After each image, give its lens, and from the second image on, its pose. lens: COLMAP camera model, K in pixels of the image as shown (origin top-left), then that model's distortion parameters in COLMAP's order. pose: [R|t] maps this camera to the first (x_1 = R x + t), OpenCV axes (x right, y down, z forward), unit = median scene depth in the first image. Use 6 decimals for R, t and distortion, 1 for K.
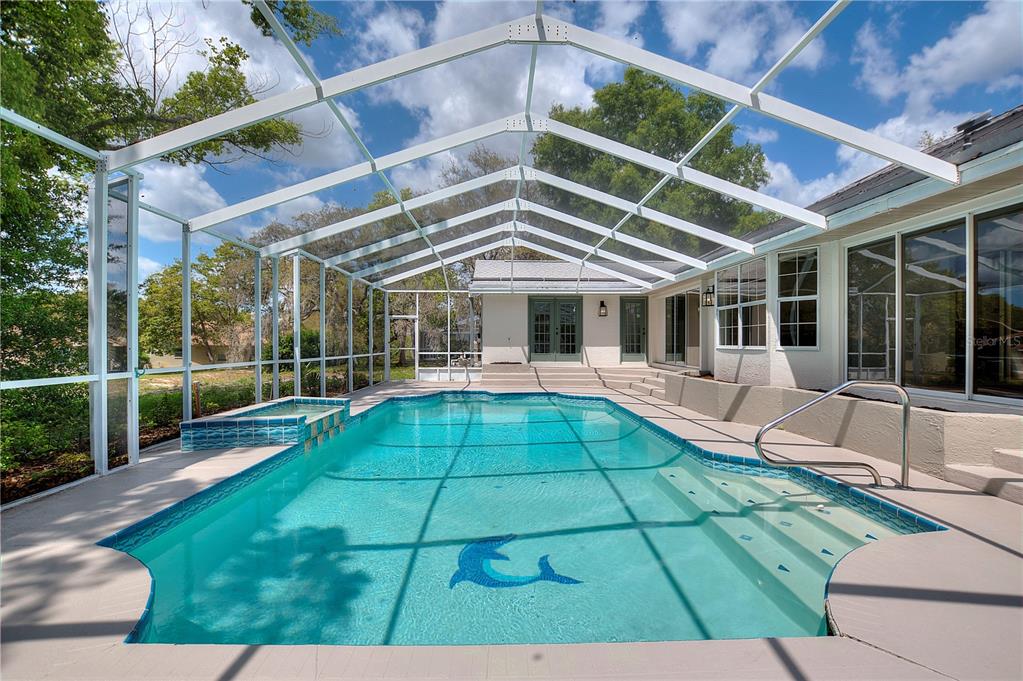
lens RADIAL K [[440.8, 0, 520.5], [0, 440.8, 323.5], [0, 0, 1]] dist [-0.099091, 0.000322]
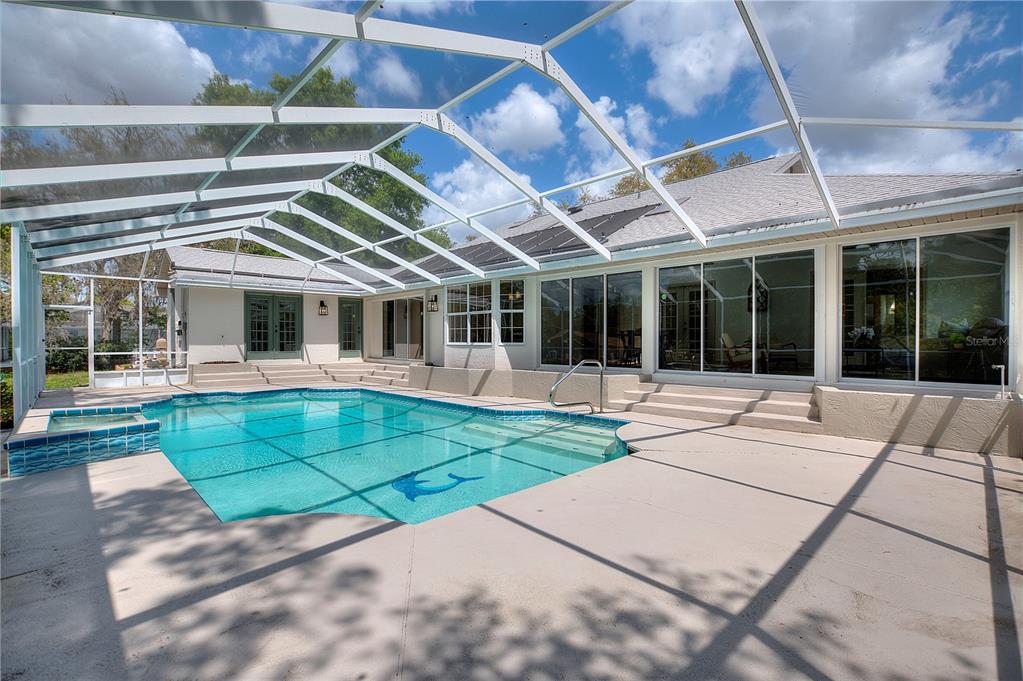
lens RADIAL K [[442.2, 0, 511.5], [0, 442.2, 340.5], [0, 0, 1]] dist [-0.052927, 0.000168]
pose [[0.732005, -0.003706, 0.681289, -0.273748], [-0.026402, 0.999080, 0.033802, -0.004676], [-0.680787, -0.042730, 0.731234, -0.102828]]
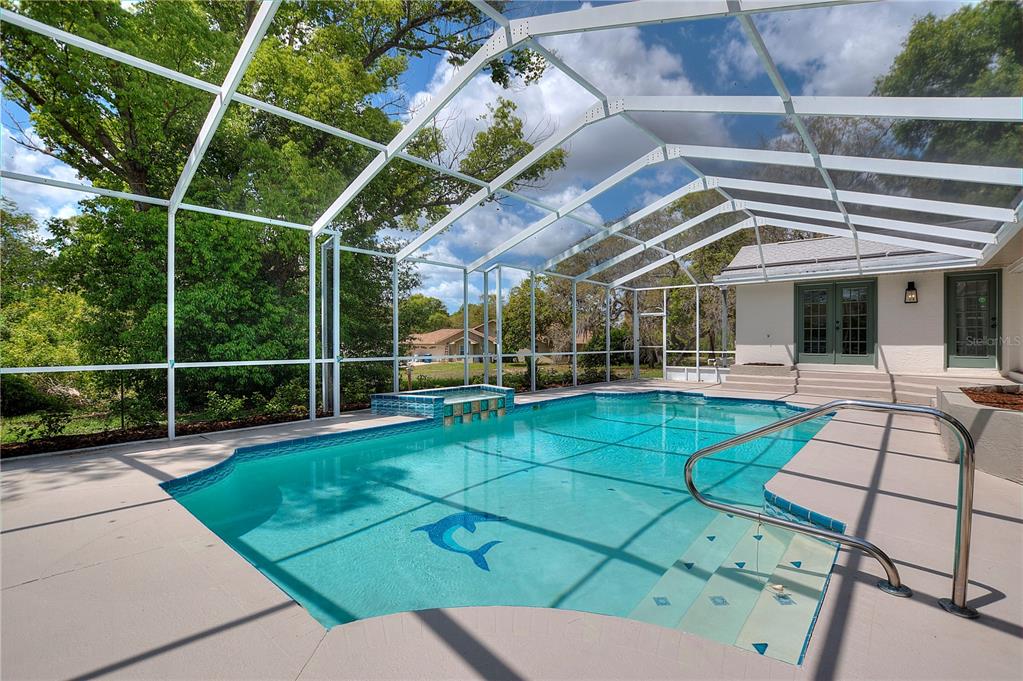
lens RADIAL K [[442.2, 0, 511.5], [0, 442.2, 340.5], [0, 0, 1]] dist [-0.052927, 0.000168]
pose [[0.722799, -0.002039, -0.691056, 0.265803], [0.032977, 0.998958, 0.031545, 0.001972], [0.690271, -0.045590, 0.722113, 0.077741]]
